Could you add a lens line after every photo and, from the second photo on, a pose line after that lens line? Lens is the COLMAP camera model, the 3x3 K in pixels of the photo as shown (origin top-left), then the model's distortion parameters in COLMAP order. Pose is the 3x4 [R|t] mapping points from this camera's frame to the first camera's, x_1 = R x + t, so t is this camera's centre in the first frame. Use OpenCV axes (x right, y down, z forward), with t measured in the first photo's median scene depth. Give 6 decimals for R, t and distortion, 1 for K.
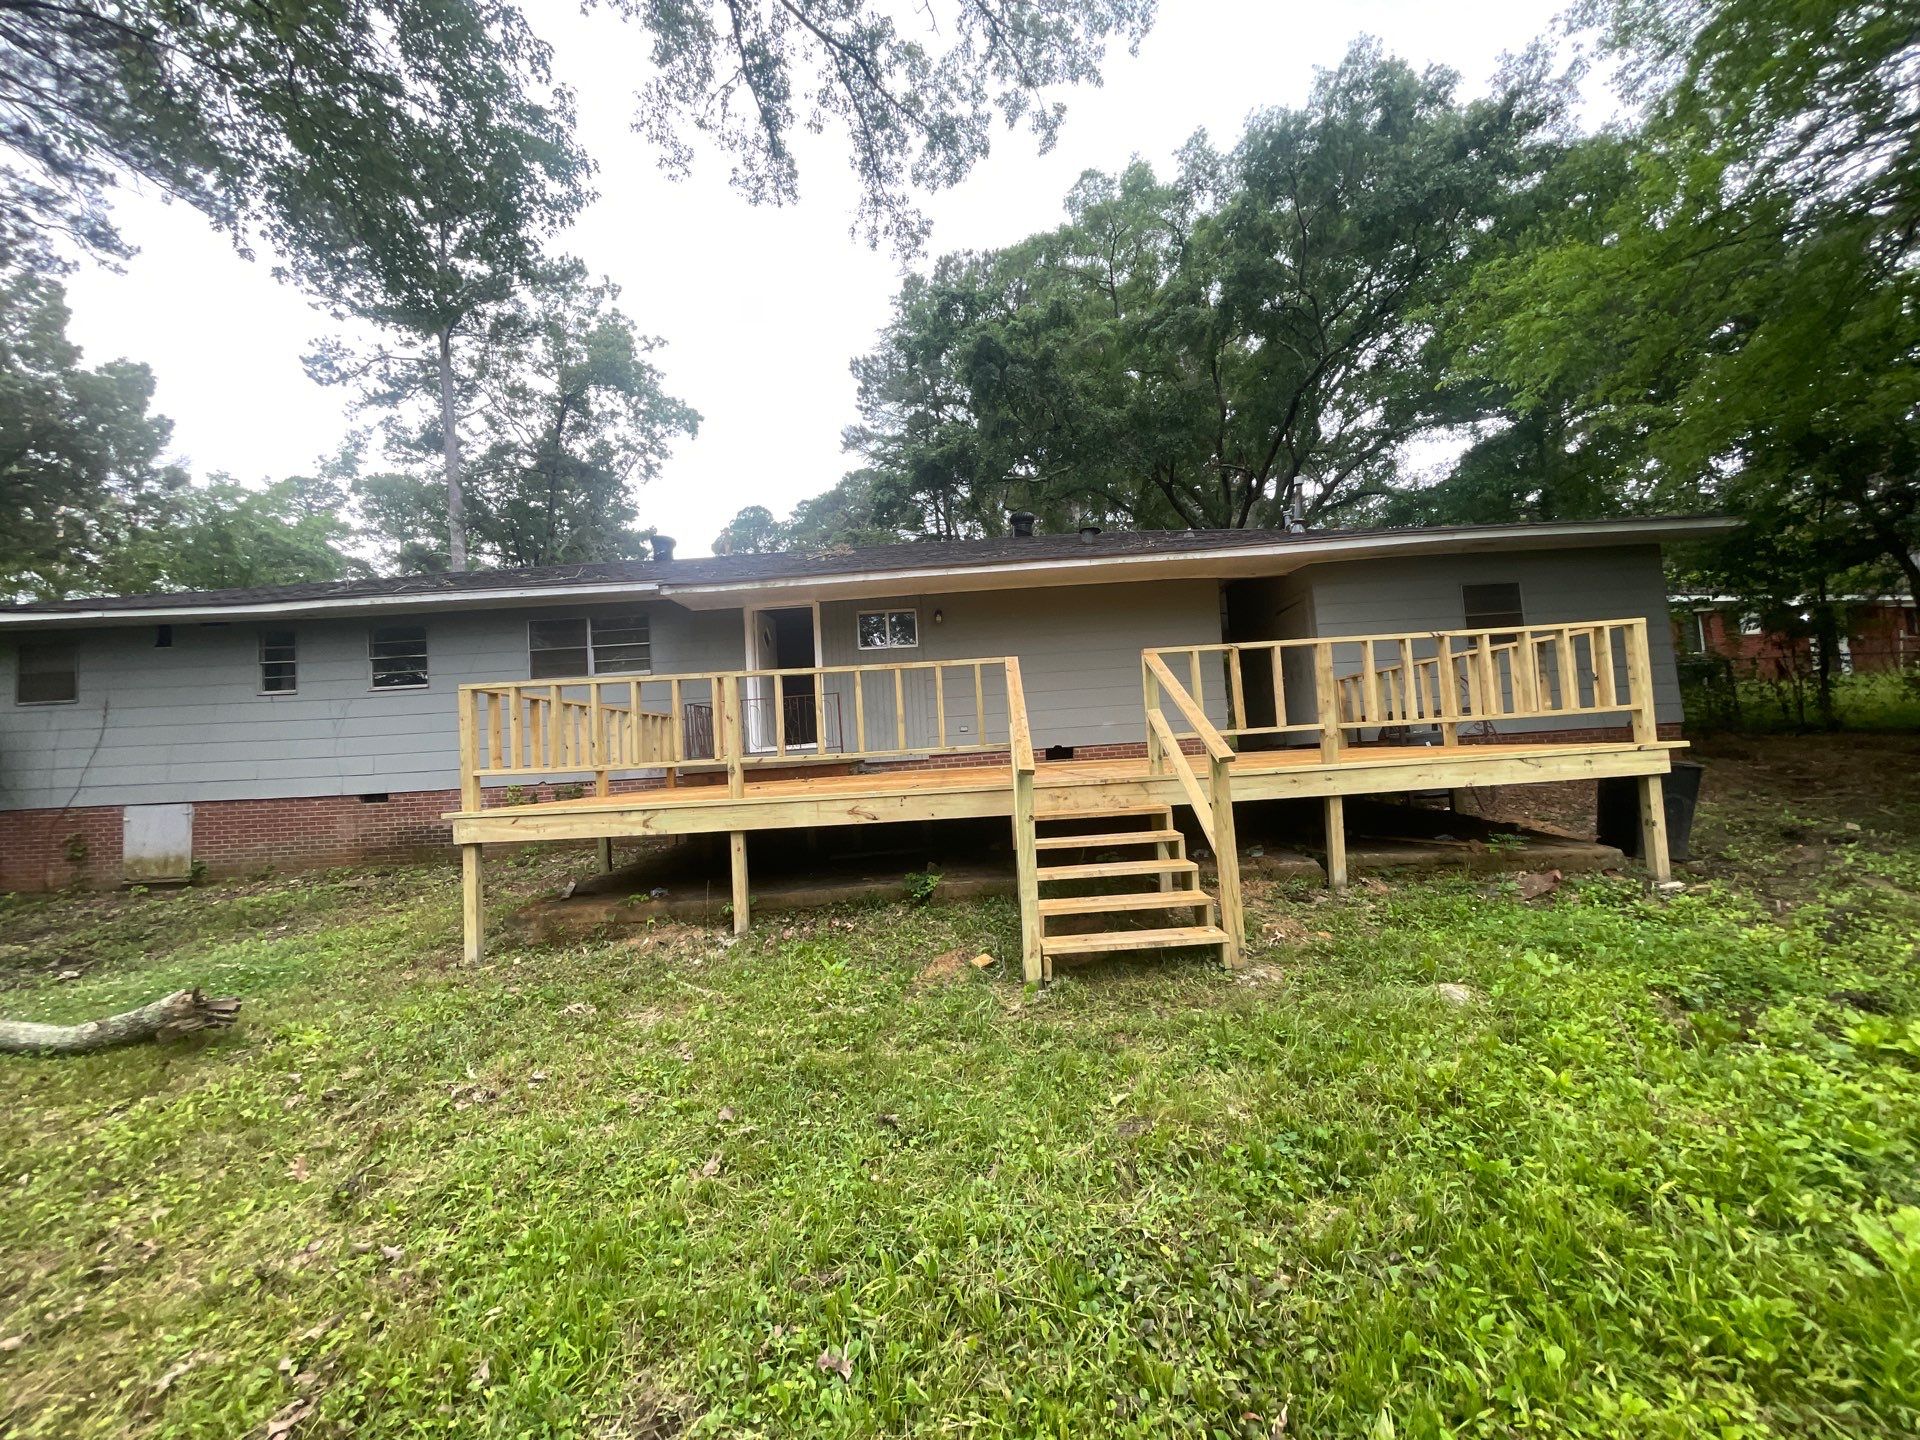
lens RADIAL K [[779.6, 0, 960.0], [0, 779.6, 720.0], [0, 0, 1]] dist [0.001971, 0.000057]
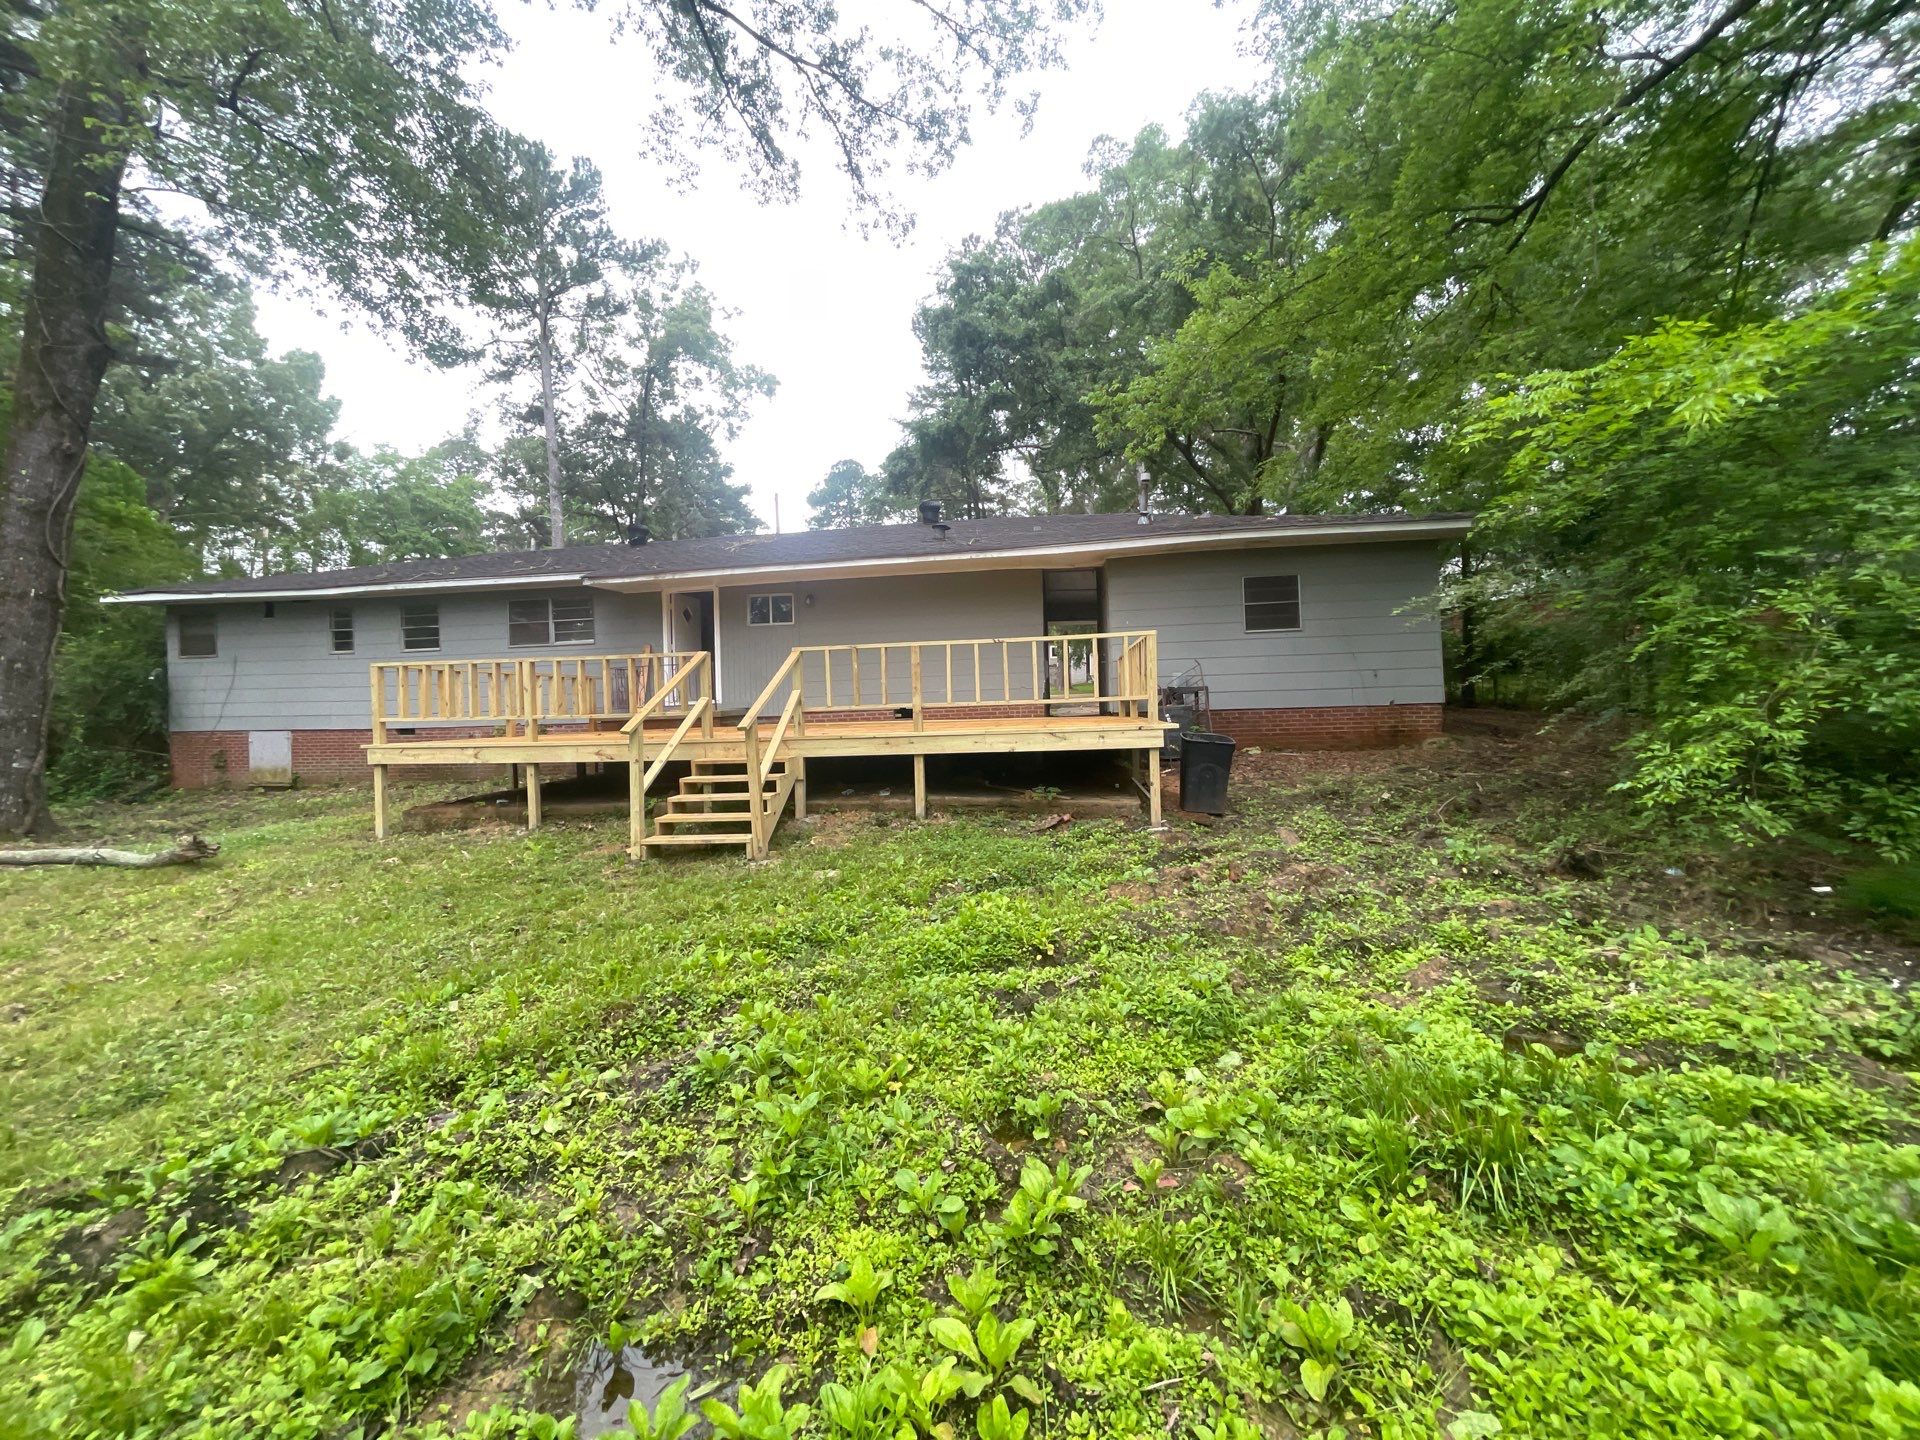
lens RADIAL K [[779.6, 0, 960.0], [0, 779.6, 720.0], [0, 0, 1]] dist [0.001971, 0.000057]
pose [[0.989016, 0.030826, -0.144555, 0.100974], [-0.020934, 0.997365, 0.069454, -0.008704], [0.146315, -0.065665, 0.987056, -0.050506]]
